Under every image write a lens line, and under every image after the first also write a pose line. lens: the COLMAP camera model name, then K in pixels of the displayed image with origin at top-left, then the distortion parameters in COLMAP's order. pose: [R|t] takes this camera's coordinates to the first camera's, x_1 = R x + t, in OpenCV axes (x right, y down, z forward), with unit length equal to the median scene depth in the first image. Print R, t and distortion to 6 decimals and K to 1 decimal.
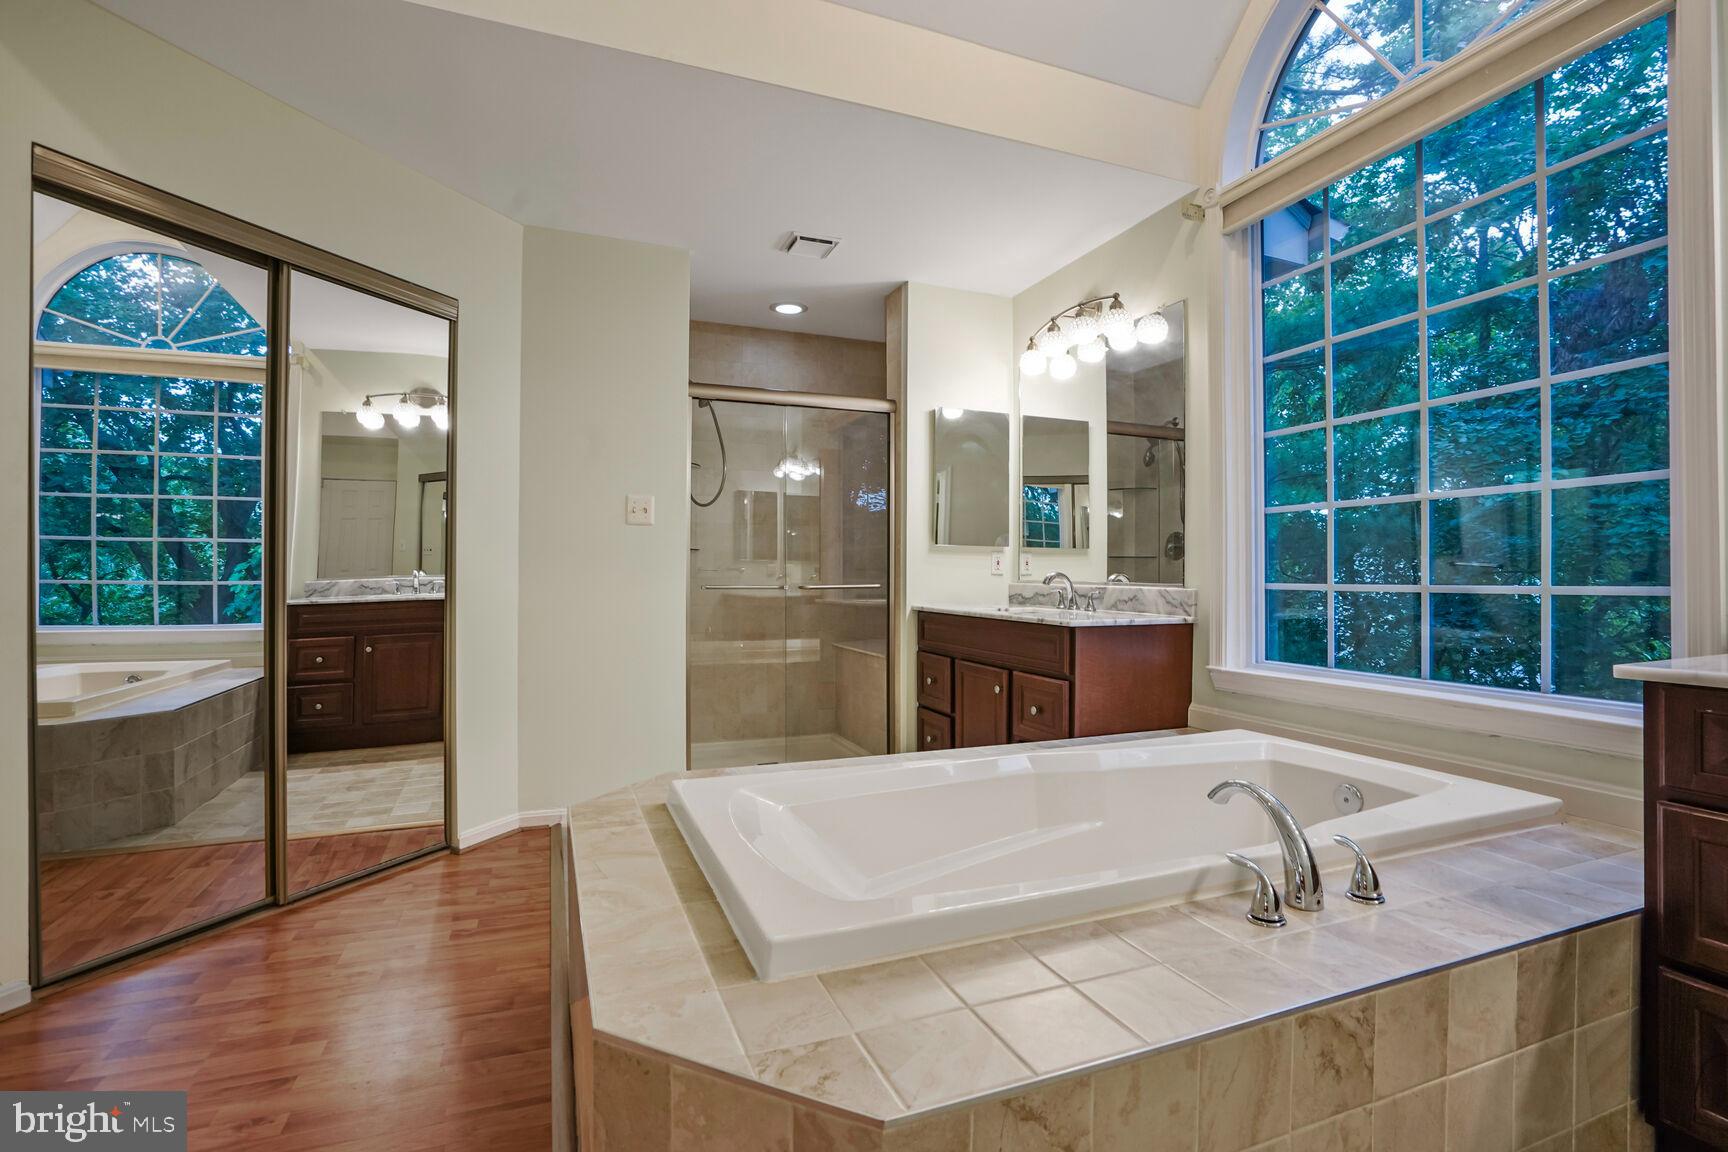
lens RADIAL K [[799.6, 0, 858.5], [0, 799.6, 570.5], [0, 0, 1]] dist [-0.072592, 0.032828]
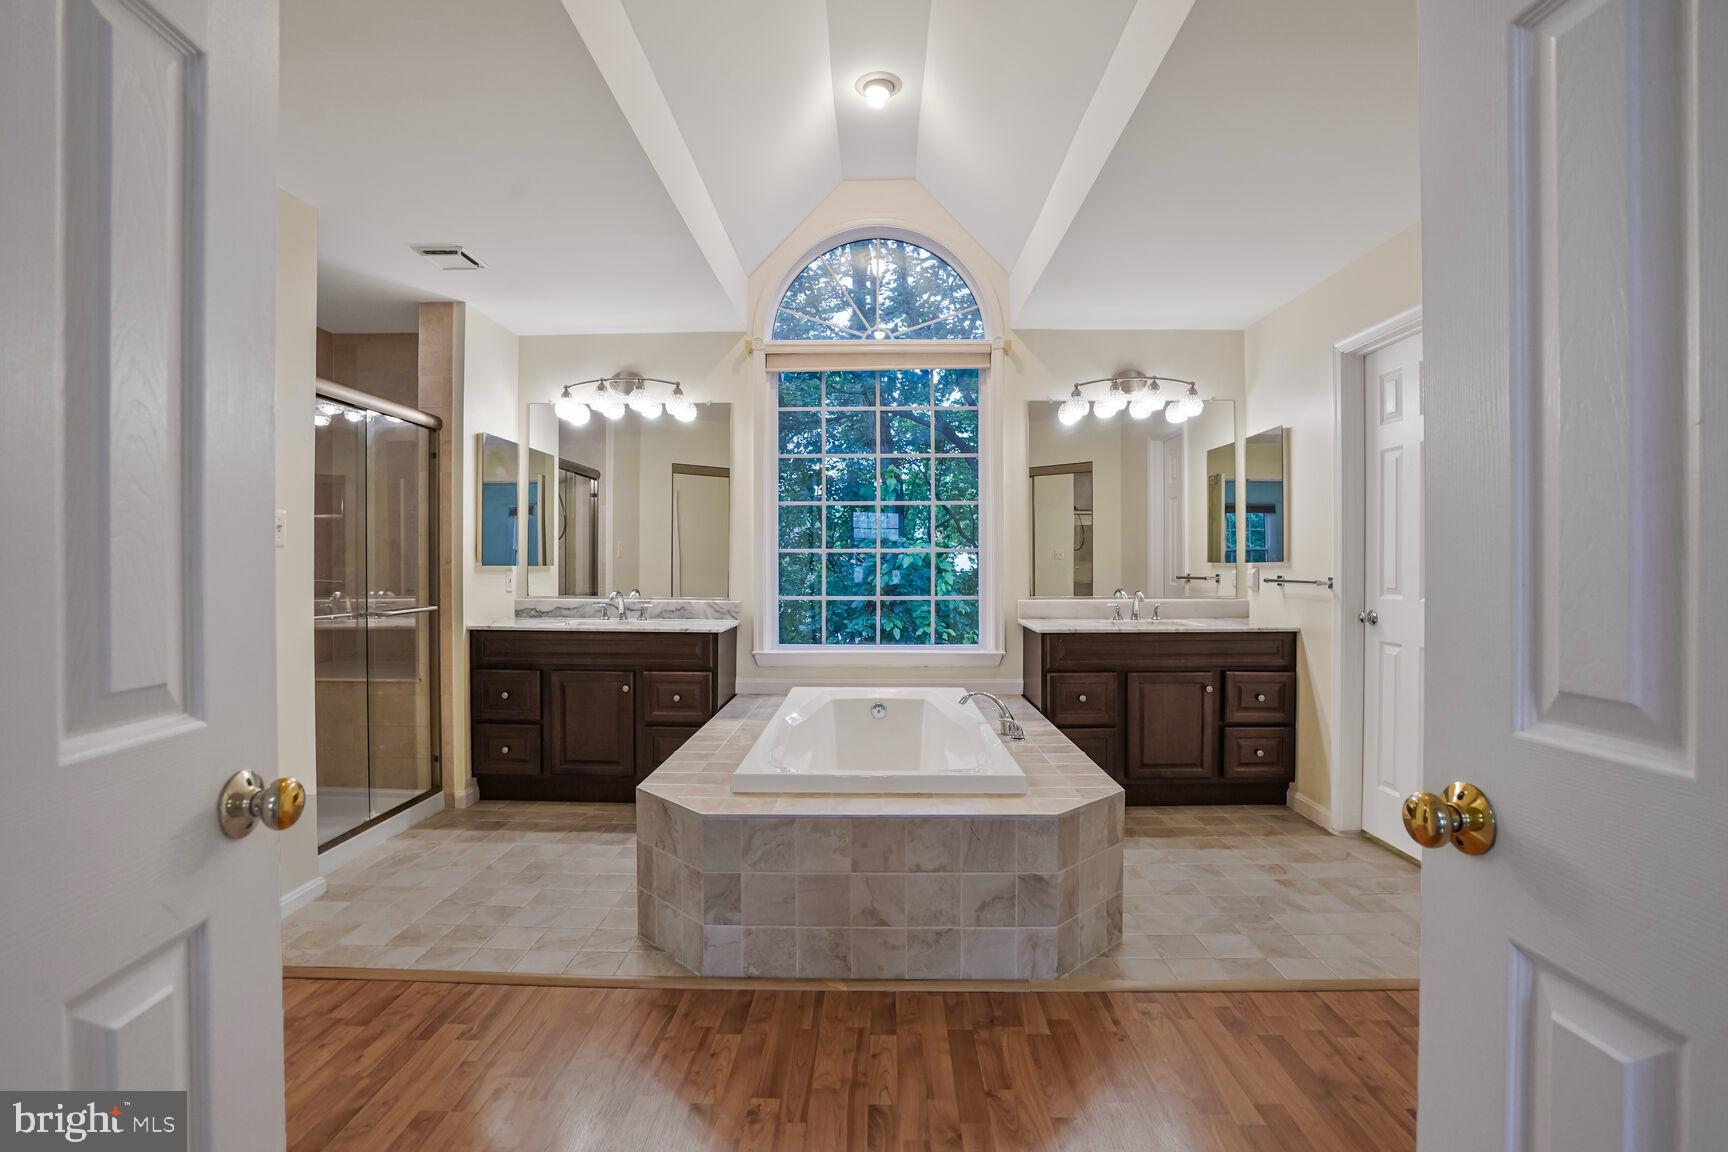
lens RADIAL K [[805.9, 0, 863.1], [0, 805.9, 570.2], [0, 0, 1]] dist [-0.051772, 0.017710]
pose [[0.384582, -0.008901, 0.923048, -0.929405], [-0.006220, 0.999906, 0.012234, -0.057802], [-0.923070, -0.010446, 0.384491, 0.206768]]
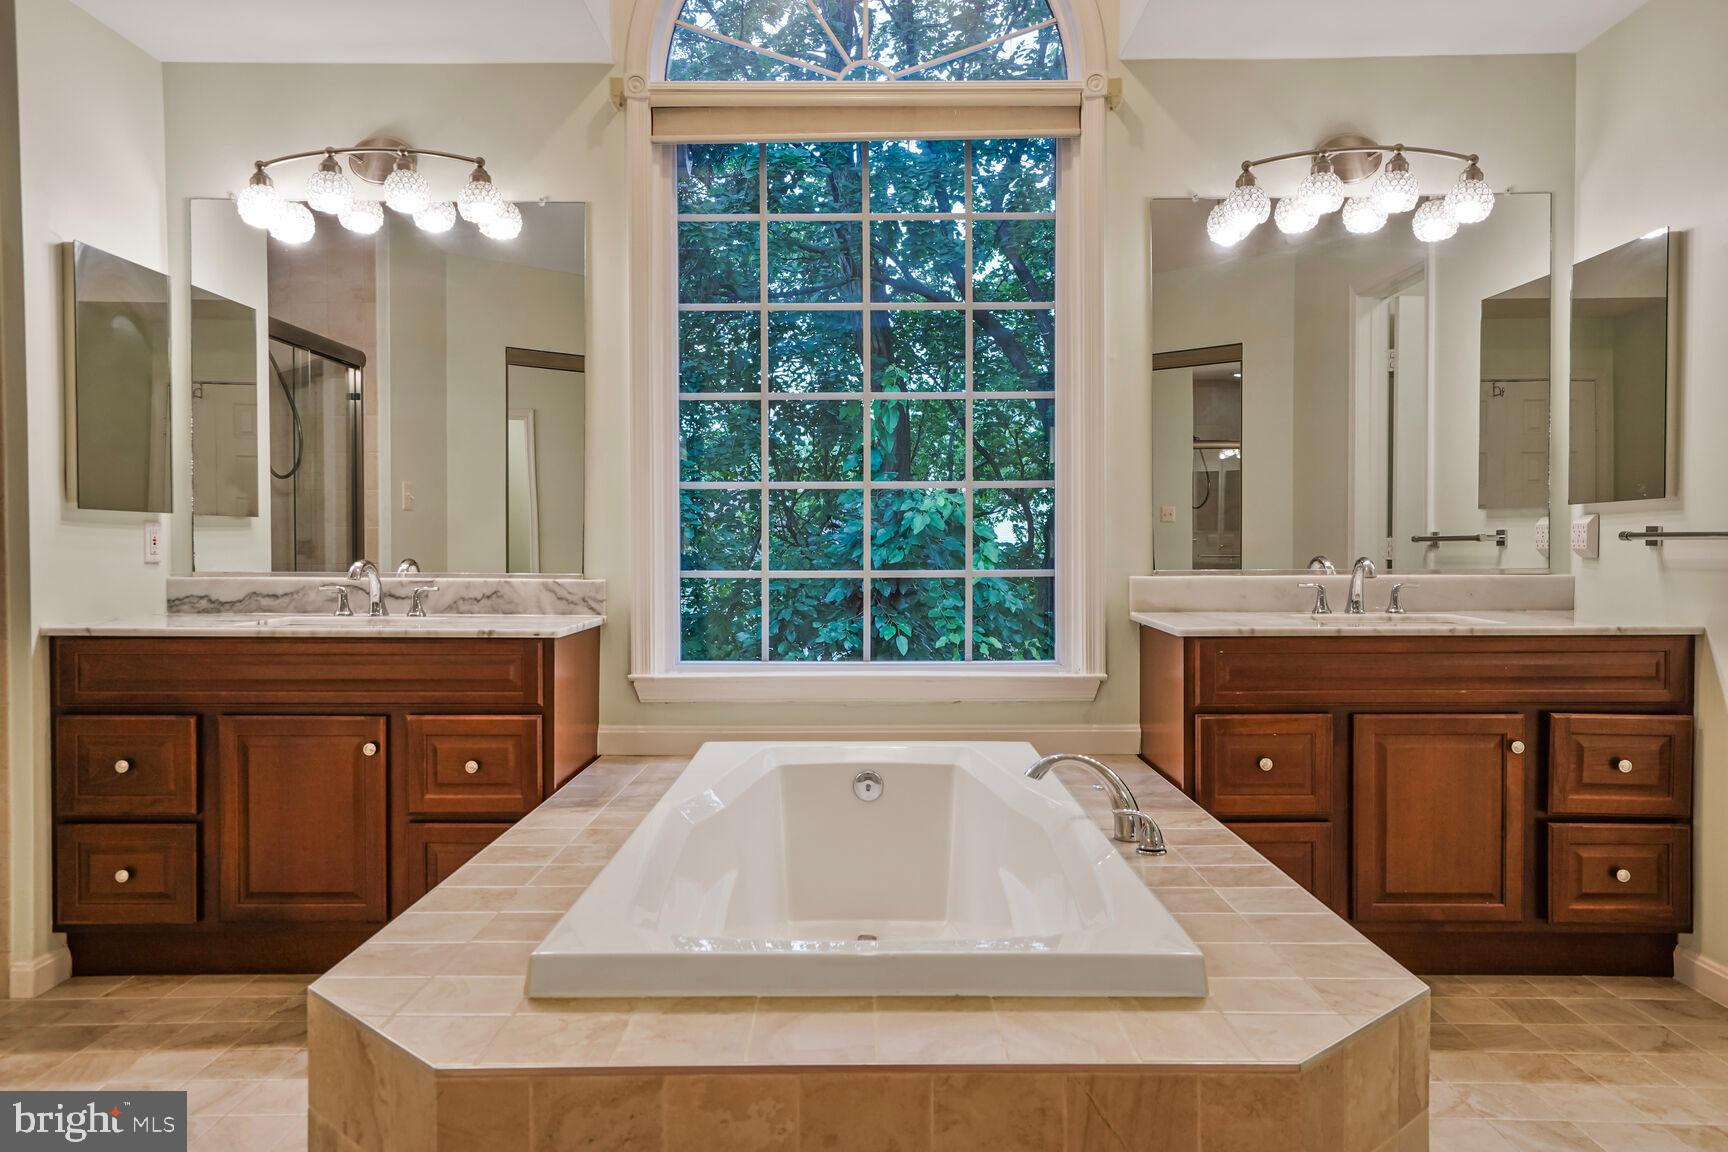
lens RADIAL K [[1233.3, 0, 870.9], [0, 1233.3, 570.9], [0, 0, 1]] dist [0.026544, 0.009094]
pose [[0.366474, -0.023689, 0.930127, -0.654658], [-0.005072, 0.999610, 0.027457, -0.021959], [-0.930414, -0.014780, 0.366211, 0.312063]]
